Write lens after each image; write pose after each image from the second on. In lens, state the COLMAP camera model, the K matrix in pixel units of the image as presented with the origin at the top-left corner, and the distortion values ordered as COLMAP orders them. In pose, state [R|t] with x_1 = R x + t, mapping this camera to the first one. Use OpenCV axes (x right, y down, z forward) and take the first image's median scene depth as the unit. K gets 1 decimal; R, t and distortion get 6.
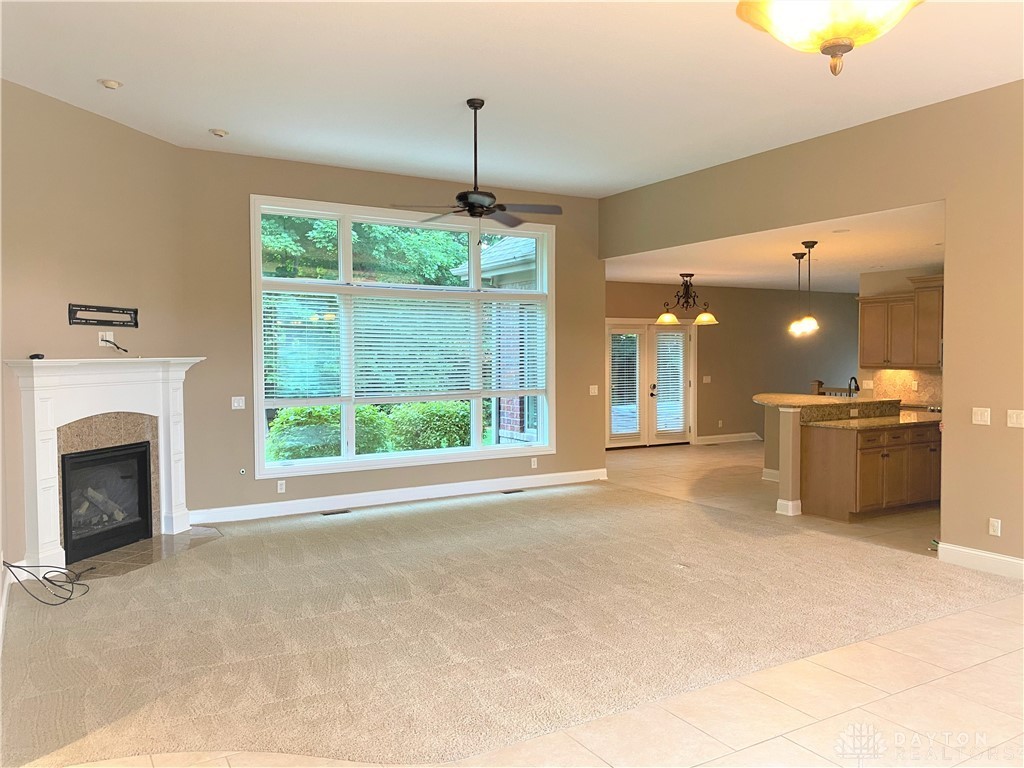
lens RADIAL K [[745.4, 0, 512.0], [0, 745.4, 384.0], [0, 0, 1]] dist [-0.042237, -0.004966]
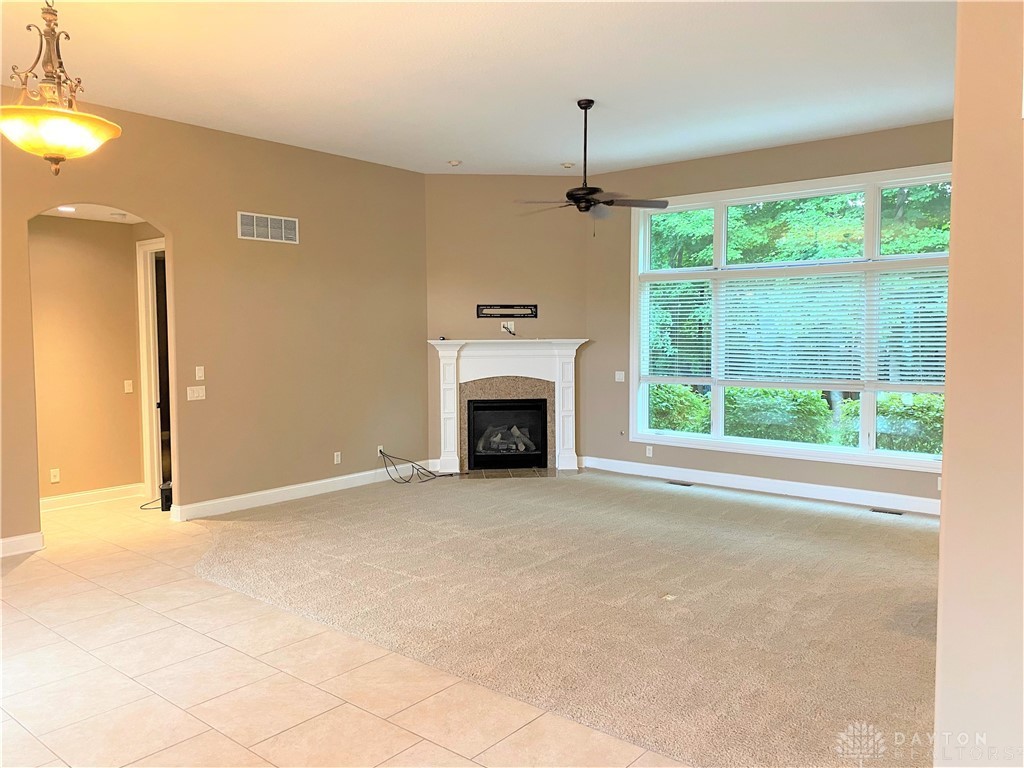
lens RADIAL K [[745.4, 0, 512.0], [0, 745.4, 384.0], [0, 0, 1]] dist [-0.042237, -0.004966]
pose [[0.312407, 0.062048, -0.947920, 0.845668], [-0.035685, 0.997927, 0.053561, -0.024833], [0.949278, 0.017094, 0.313973, 0.508648]]
